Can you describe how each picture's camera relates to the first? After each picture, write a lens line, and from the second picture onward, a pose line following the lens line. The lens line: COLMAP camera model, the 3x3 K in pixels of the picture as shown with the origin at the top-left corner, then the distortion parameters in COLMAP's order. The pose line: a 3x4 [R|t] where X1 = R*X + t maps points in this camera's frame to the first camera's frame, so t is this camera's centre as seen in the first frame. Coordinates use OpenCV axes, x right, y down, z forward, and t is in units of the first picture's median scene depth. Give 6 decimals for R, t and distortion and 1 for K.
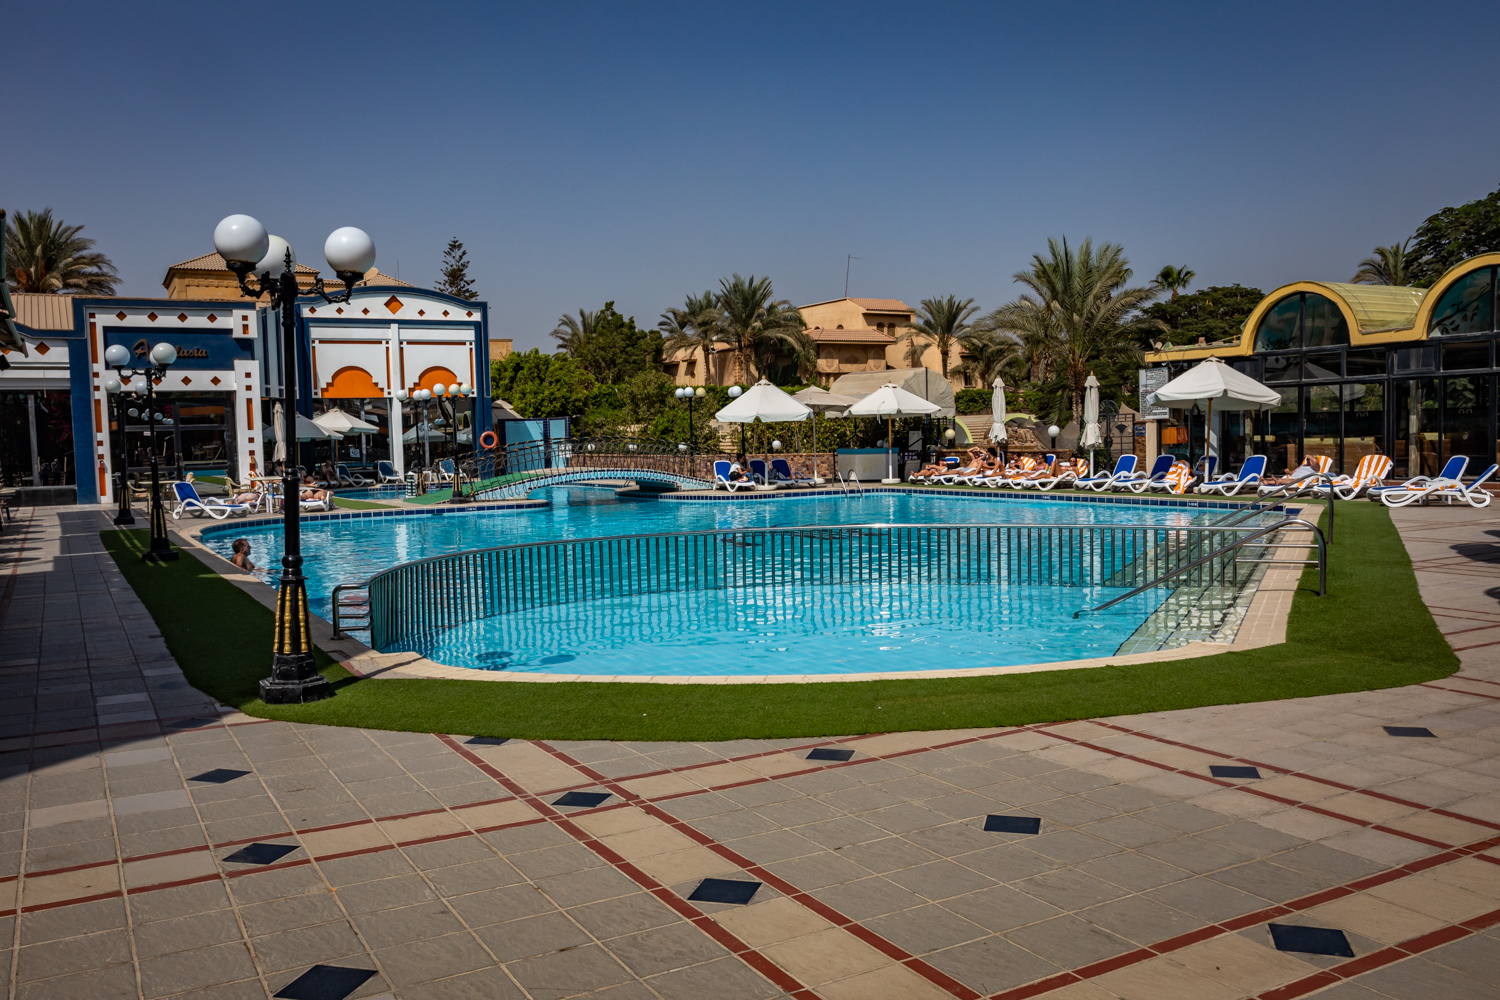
lens RADIAL K [[1258.5, 0, 750.0], [0, 1258.5, 500.0], [0, 0, 1]] dist [-0.001615, -0.000360]
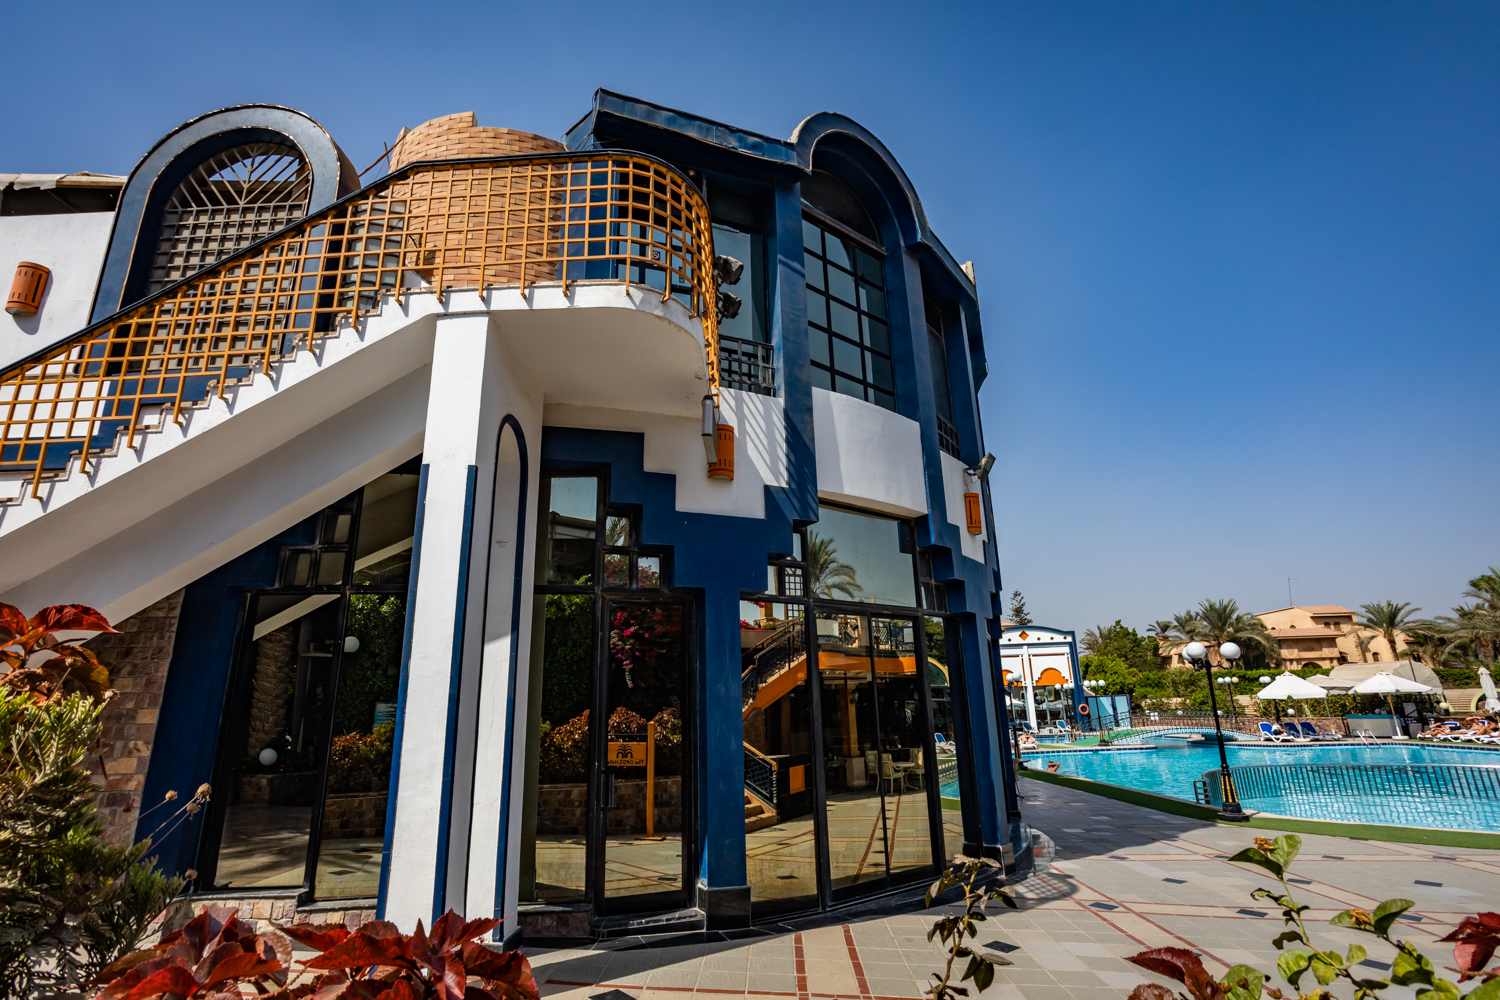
lens RADIAL K [[733.9, 0, 750.0], [0, 733.9, 500.0], [0, 0, 1]] dist [-0.001661, 0.018585]
pose [[0.857975, -0.149894, -0.491336, -0.058198], [-0.013393, 0.949628, -0.313093, 0.002818], [0.513517, 0.275206, 0.812749, -0.159275]]
